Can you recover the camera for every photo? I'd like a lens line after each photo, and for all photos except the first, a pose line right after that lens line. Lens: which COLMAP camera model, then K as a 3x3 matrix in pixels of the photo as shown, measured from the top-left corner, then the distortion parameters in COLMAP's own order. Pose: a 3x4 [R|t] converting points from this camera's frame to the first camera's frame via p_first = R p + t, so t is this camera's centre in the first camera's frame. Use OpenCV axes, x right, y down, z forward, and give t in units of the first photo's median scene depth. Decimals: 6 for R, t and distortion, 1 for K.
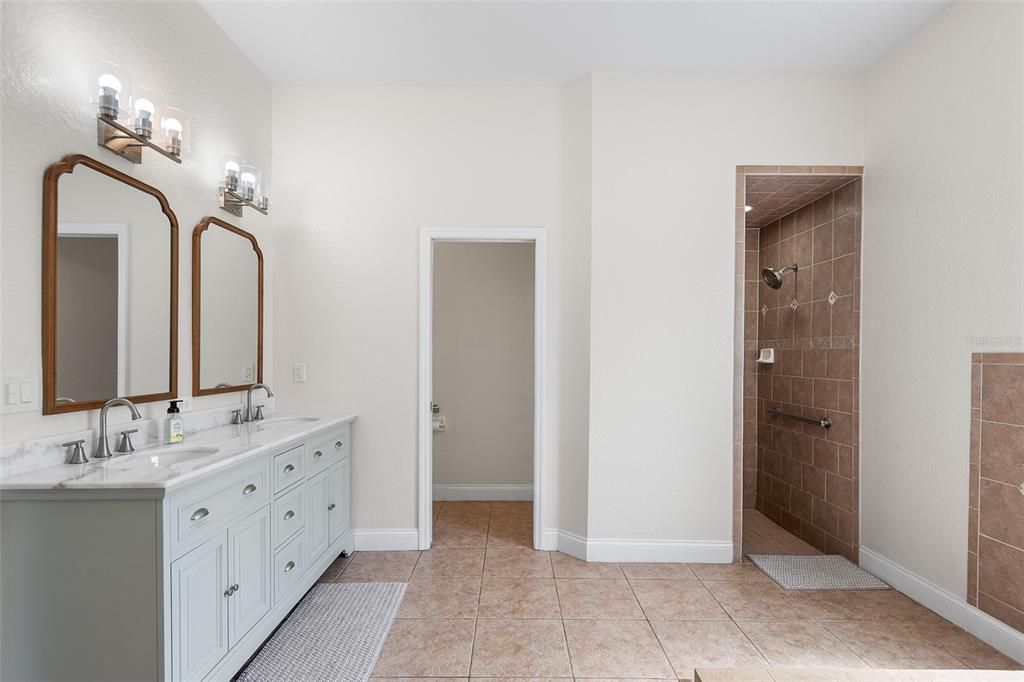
lens RADIAL K [[472.7, 0, 505.5], [0, 472.7, 357.4], [0, 0, 1]] dist [0.041876, -0.021317]
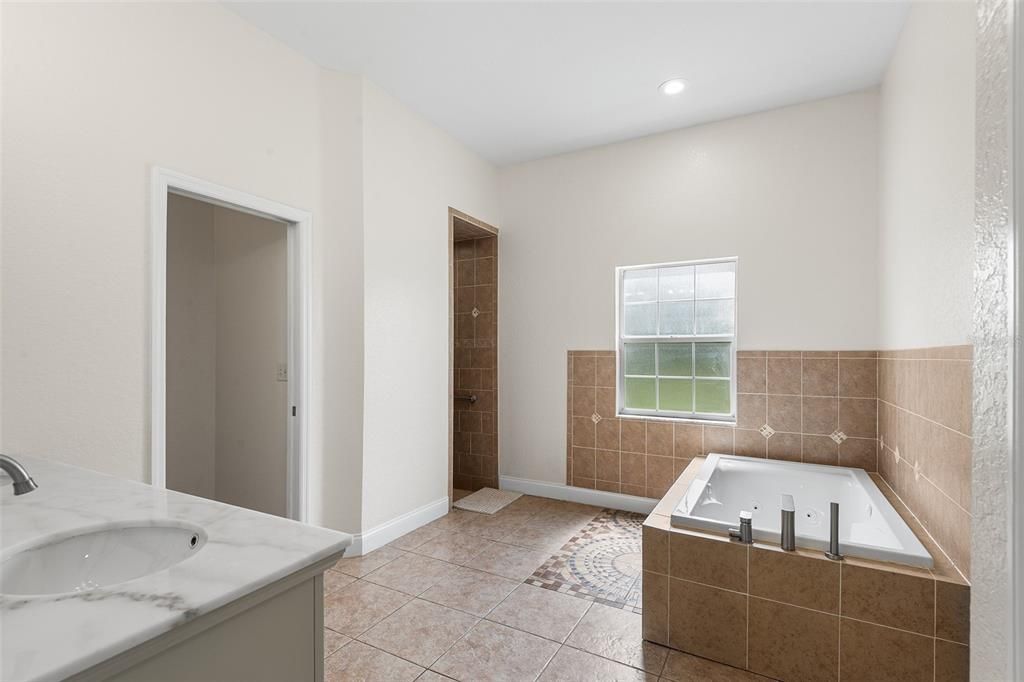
lens RADIAL K [[480.6, 0, 510.7], [0, 480.6, 353.1], [0, 0, 1]] dist [0.034110, -0.021656]
pose [[0.480203, -0.003419, 0.877151, -0.607860], [0.006576, 0.999978, 0.000298, -0.000852], [-0.877133, 0.005625, 0.480215, 0.236165]]
